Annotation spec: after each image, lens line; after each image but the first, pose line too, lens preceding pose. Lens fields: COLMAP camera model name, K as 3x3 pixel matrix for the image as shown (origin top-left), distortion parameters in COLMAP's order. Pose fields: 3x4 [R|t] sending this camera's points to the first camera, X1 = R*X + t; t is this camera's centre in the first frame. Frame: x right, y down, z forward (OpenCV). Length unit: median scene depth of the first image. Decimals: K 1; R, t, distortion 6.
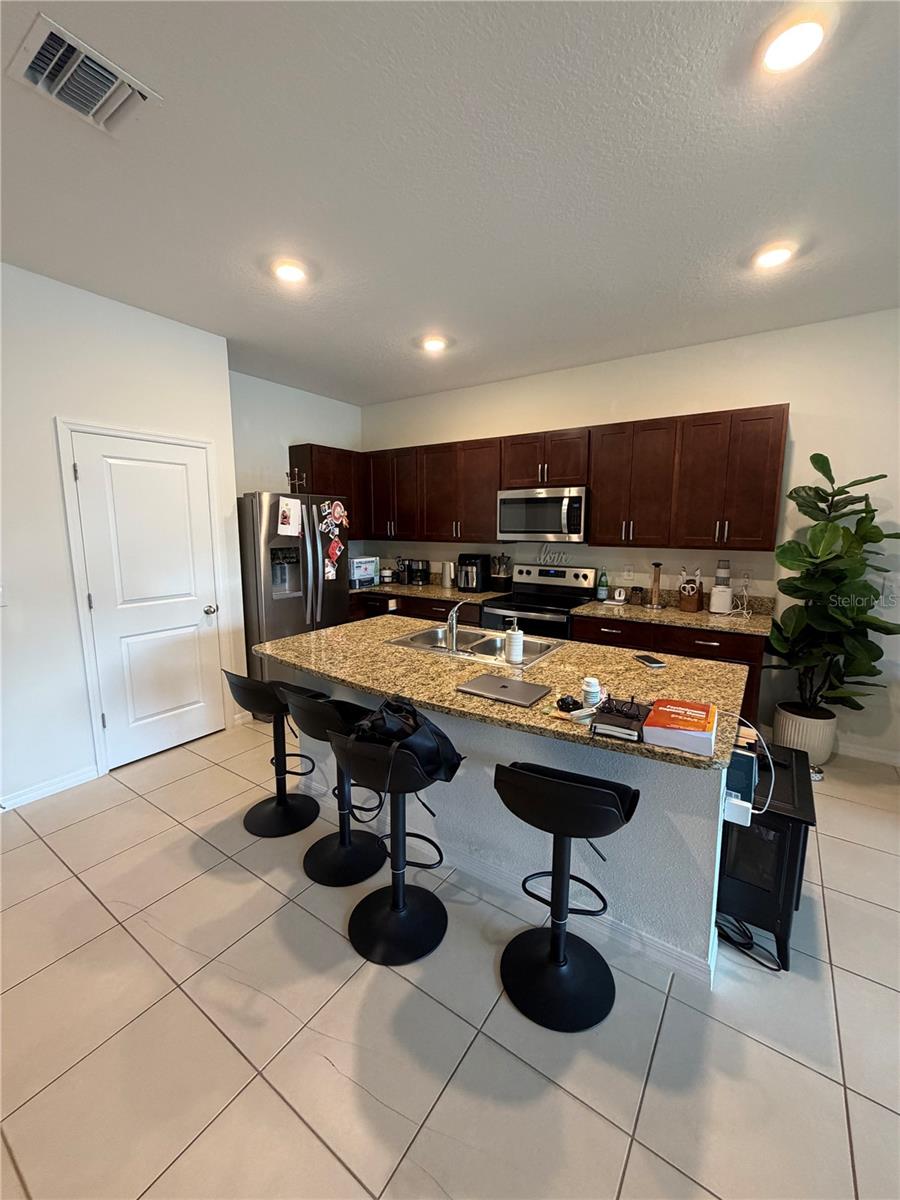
lens RADIAL K [[476.6, 0, 450.2], [0, 476.6, 597.6], [0, 0, 1]] dist [-0.000375, -0.000538]
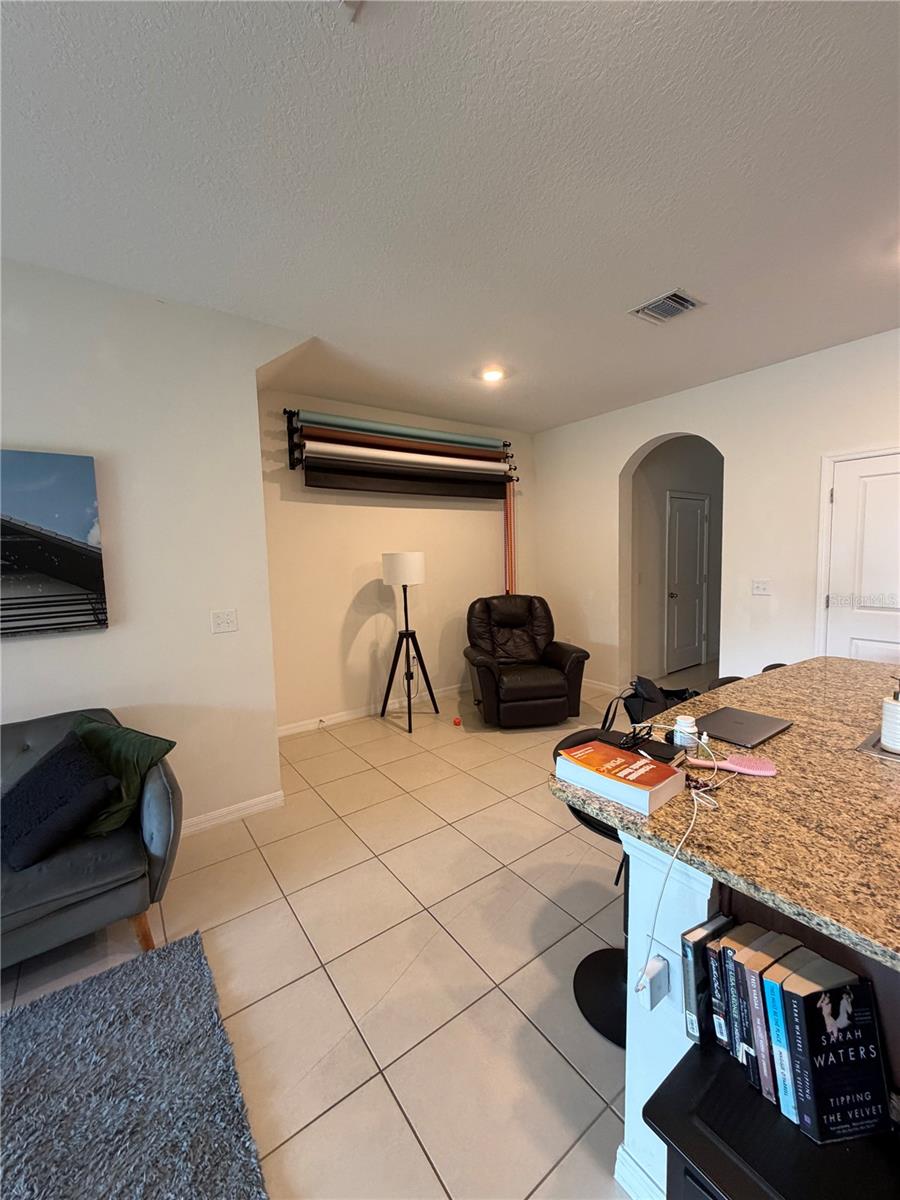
lens RADIAL K [[476.6, 0, 449.1], [0, 476.6, 594.8], [0, 0, 1]] dist [-0.000375, -0.000538]
pose [[-0.332872, 0.089722, -0.938694, 0.964330], [-0.117033, 0.983836, 0.135538, -0.084124], [0.935681, 0.154975, -0.316991, 0.678305]]
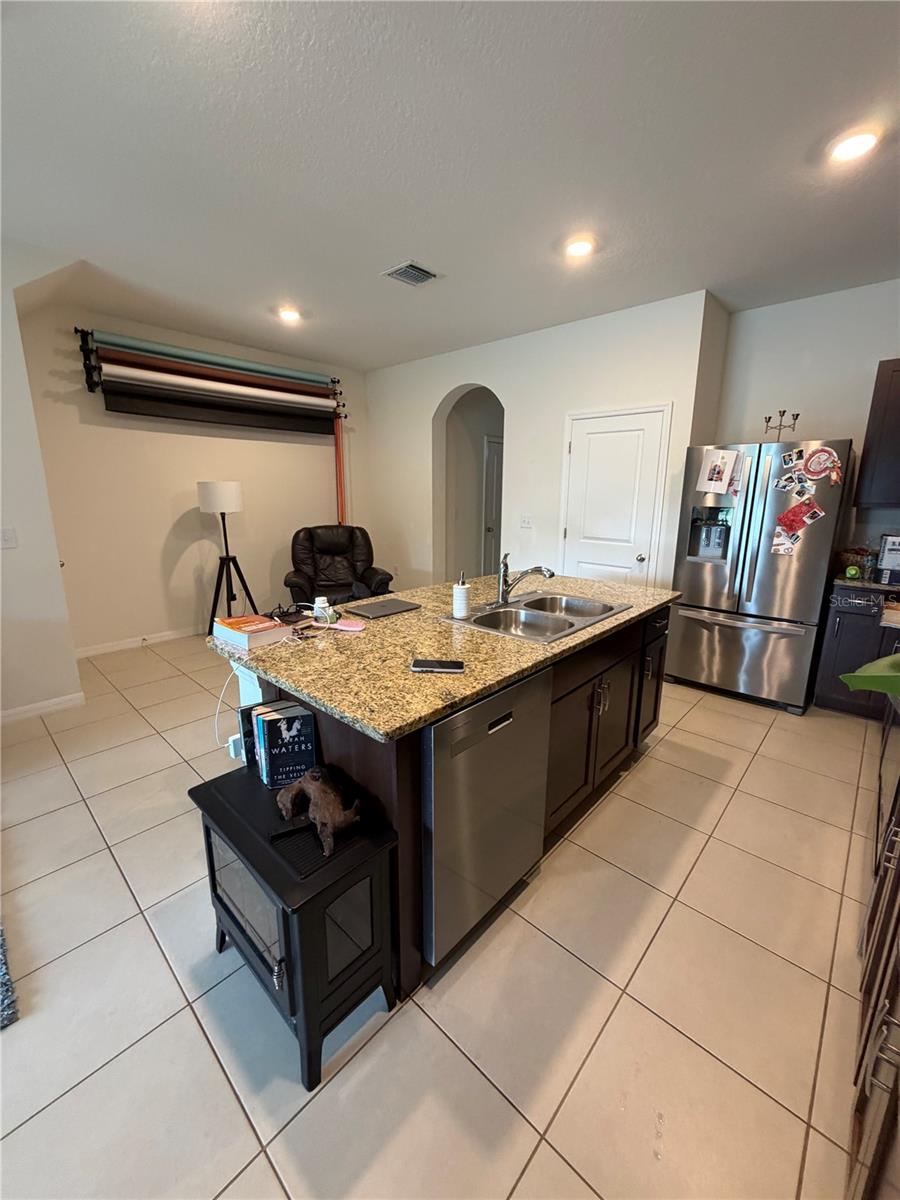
lens RADIAL K [[476.6, 0, 449.8], [0, 476.6, 595.1], [0, 0, 1]] dist [-0.000375, -0.000538]
pose [[-0.141926, 0.211878, -0.966936, 1.151350], [-0.158203, 0.959413, 0.233450, -0.139621], [0.977153, 0.186105, -0.102646, 1.164320]]
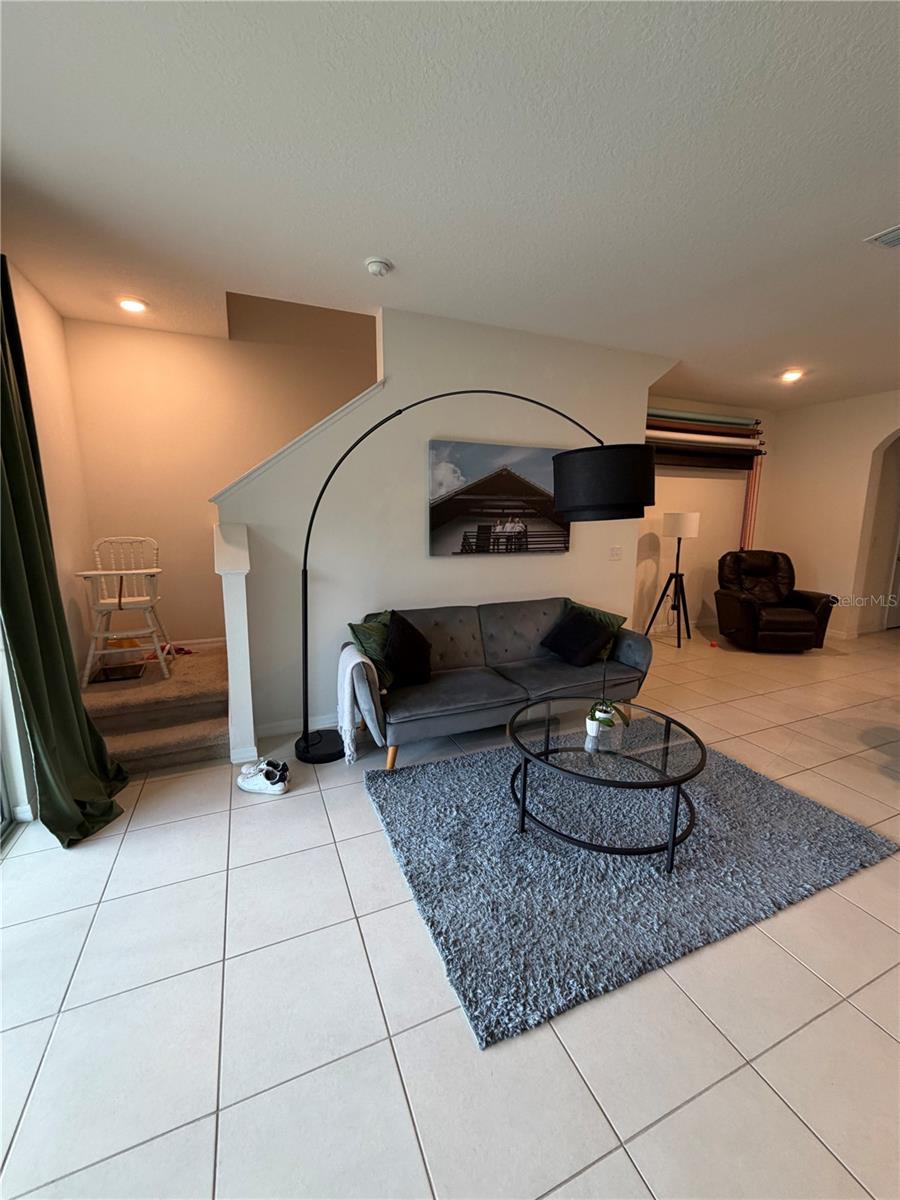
lens RADIAL K [[476.6, 0, 448.9], [0, 476.6, 595.9], [0, 0, 1]] dist [-0.000375, -0.000538]
pose [[-0.533206, 0.139302, -0.834438, 2.089937], [-0.133348, 0.960181, 0.245503, 0.004329], [0.835410, 0.242174, -0.493398, 0.153752]]
